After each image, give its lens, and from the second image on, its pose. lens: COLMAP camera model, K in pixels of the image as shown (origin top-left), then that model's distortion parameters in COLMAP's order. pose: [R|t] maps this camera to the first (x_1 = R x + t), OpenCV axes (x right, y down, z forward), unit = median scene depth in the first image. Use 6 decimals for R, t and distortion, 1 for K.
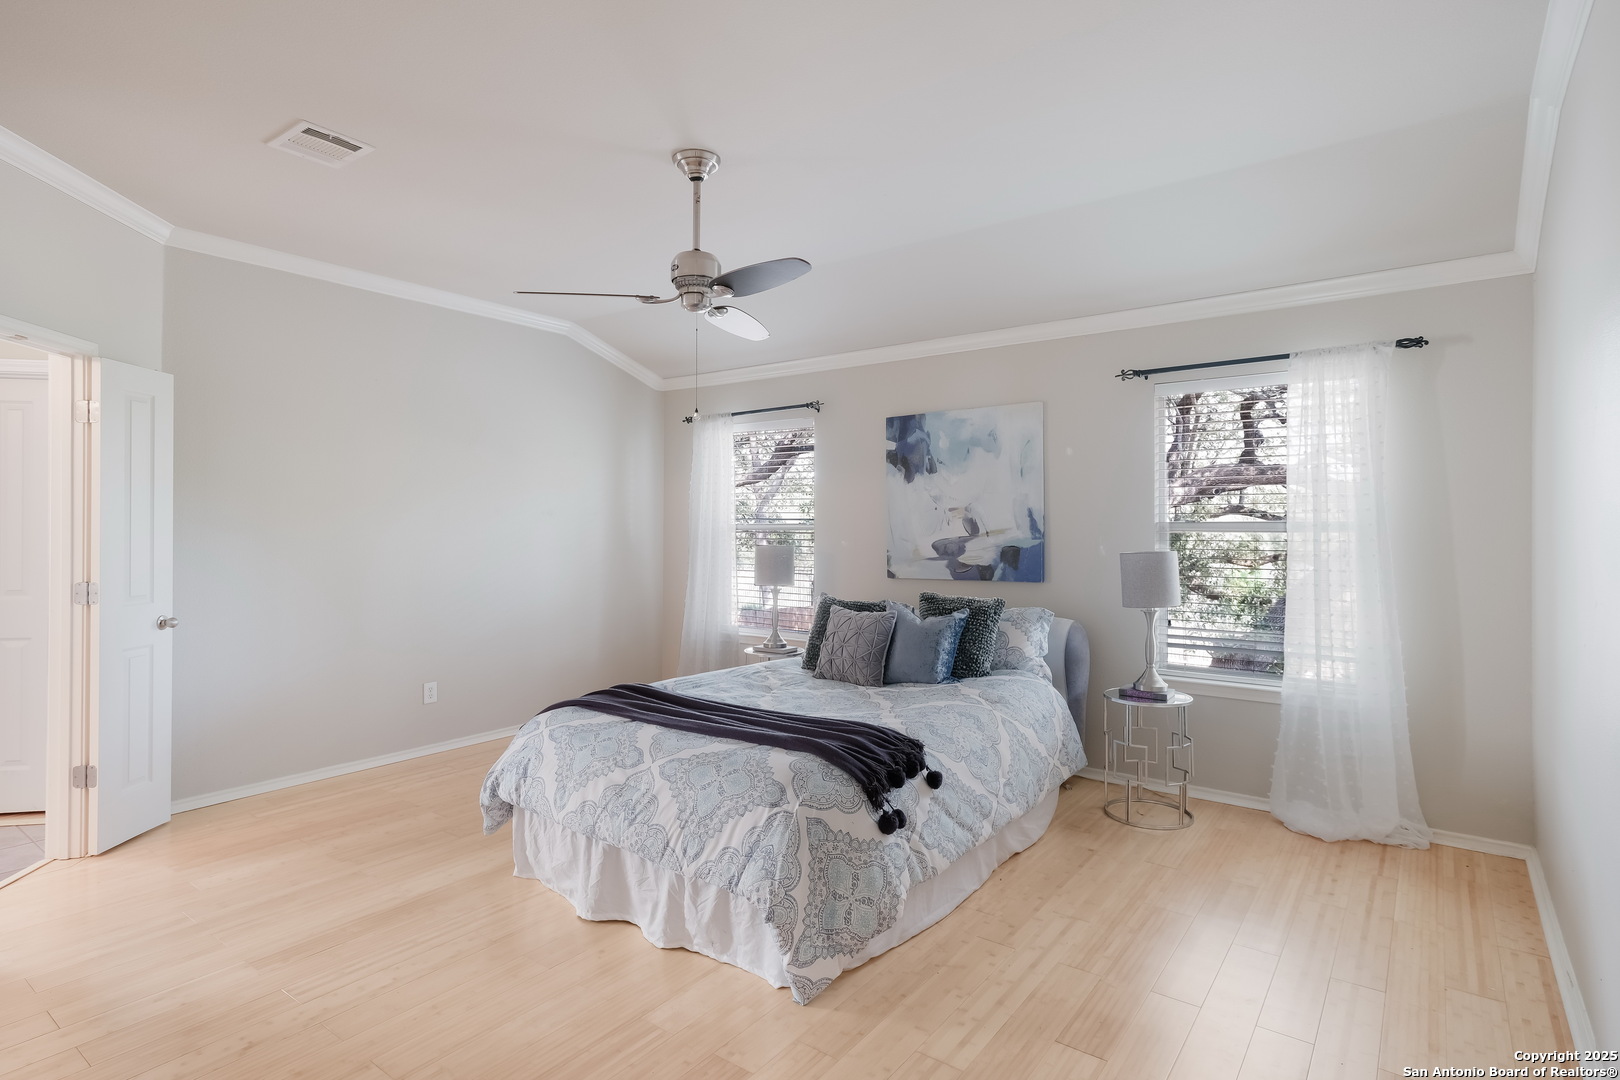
lens RADIAL K [[803.6, 0, 804.8], [0, 803.6, 535.8], [0, 0, 1]] dist [-0.003391, 0.003110]
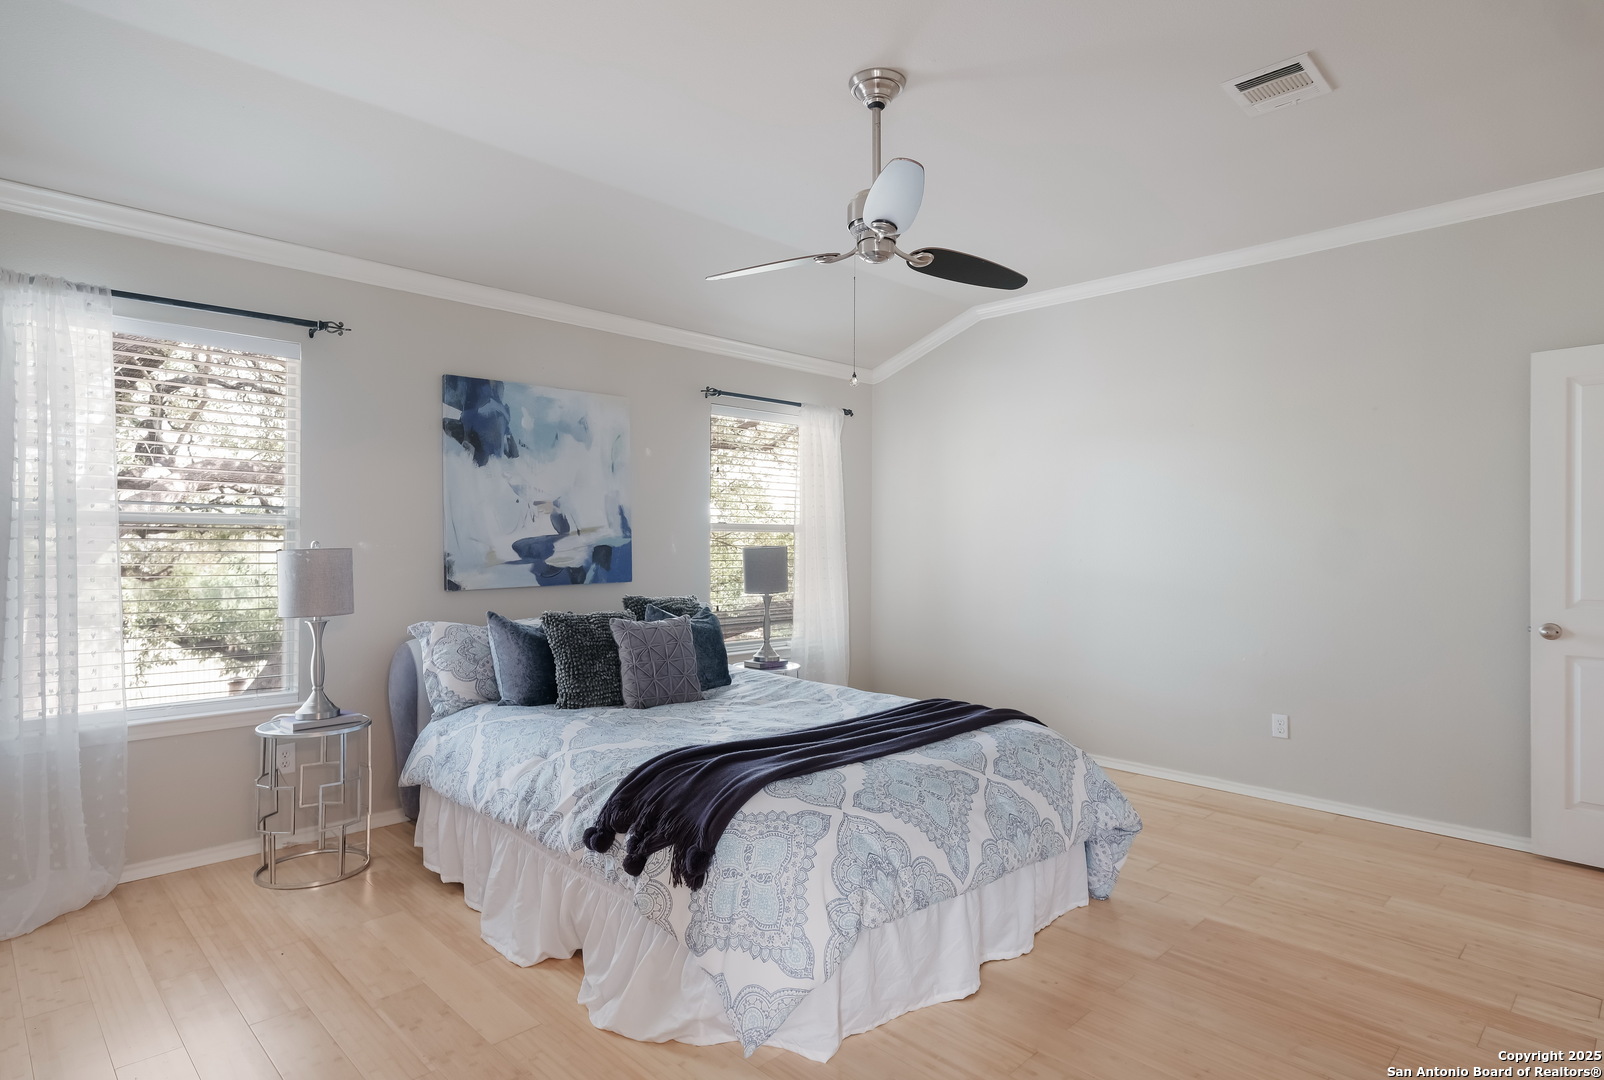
lens RADIAL K [[909.9, 0, 797.2], [0, 909.9, 537.0], [0, 0, 1]] dist [0.005104, 0.001598]
pose [[0.130630, -0.000139, 0.991431, -0.731773], [0.003805, 0.999993, -0.000361, 0.004239], [-0.991424, 0.003820, 0.130630, 0.608473]]
